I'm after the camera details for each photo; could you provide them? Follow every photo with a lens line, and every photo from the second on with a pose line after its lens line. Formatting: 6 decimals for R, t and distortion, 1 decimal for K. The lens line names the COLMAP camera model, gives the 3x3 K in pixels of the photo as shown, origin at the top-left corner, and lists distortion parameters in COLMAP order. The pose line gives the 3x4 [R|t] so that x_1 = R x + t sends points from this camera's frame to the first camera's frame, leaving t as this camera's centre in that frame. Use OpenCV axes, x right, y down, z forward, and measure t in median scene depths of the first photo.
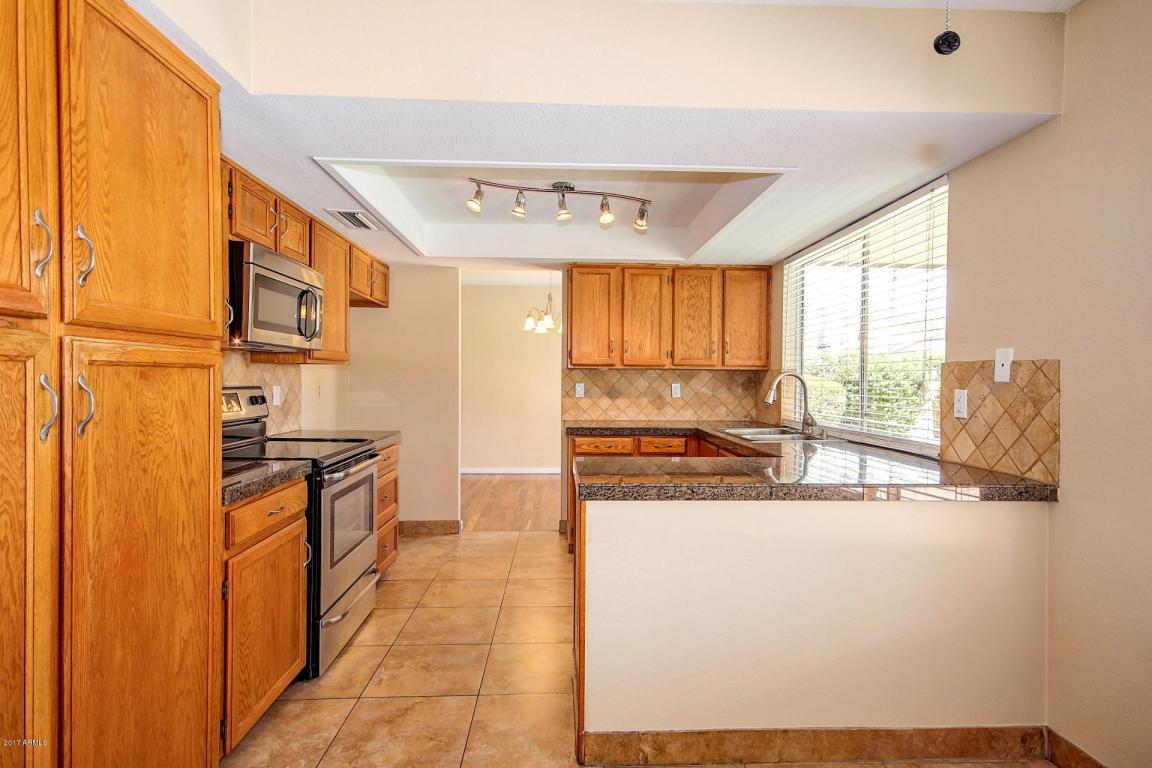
lens RADIAL K [[585.9, 0, 576.3], [0, 585.9, 384.1], [0, 0, 1]] dist [0.006393, 0.000999]
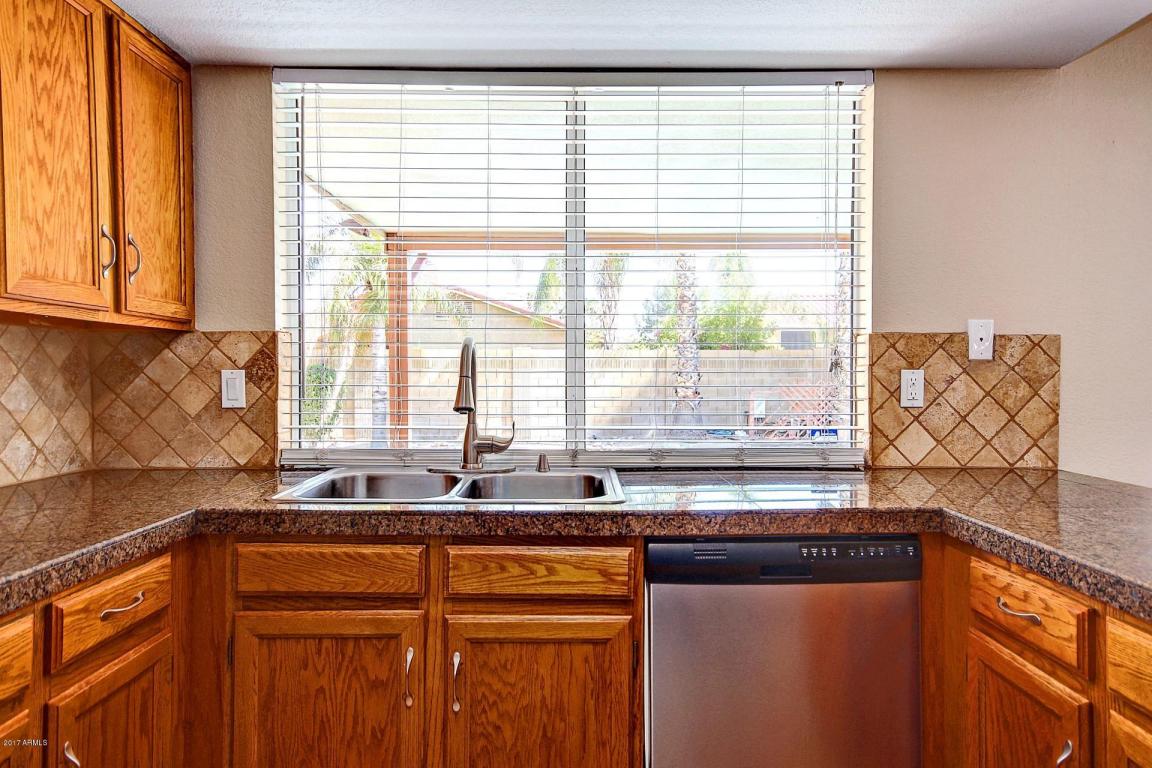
lens RADIAL K [[698.1, 0, 576.6], [0, 698.1, 385.1], [0, 0, 1]] dist [0.015217, 0.001044]
pose [[0.034240, -0.028219, 0.999015, -0.277329], [0.006899, 0.999584, 0.027998, 0.000681], [-0.999390, 0.005934, 0.034420, 1.475055]]
